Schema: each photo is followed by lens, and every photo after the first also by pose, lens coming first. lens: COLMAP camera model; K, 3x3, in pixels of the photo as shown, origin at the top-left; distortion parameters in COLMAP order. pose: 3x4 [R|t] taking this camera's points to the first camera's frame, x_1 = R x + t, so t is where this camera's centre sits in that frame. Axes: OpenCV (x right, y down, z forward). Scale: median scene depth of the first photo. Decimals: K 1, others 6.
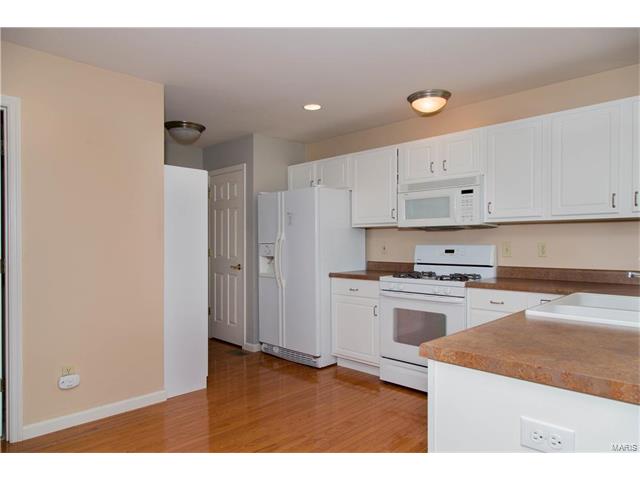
lens RADIAL K [[416.9, 0, 325.9], [0, 416.9, 244.0], [0, 0, 1]] dist [0.003504, -0.000142]
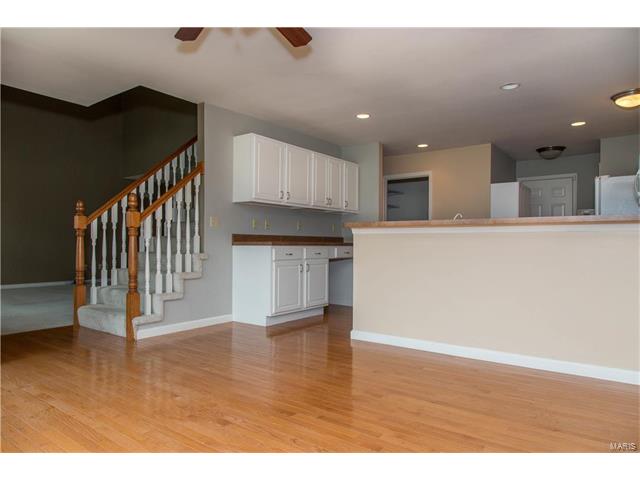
lens RADIAL K [[416.9, 0, 324.4], [0, 416.9, 239.2], [0, 0, 1]] dist [0.003504, -0.000142]
pose [[0.137518, 0.010130, -0.990447, 1.207319], [-0.026140, 0.999637, 0.006594, 0.072885], [0.990154, 0.024983, 0.137733, -0.052807]]
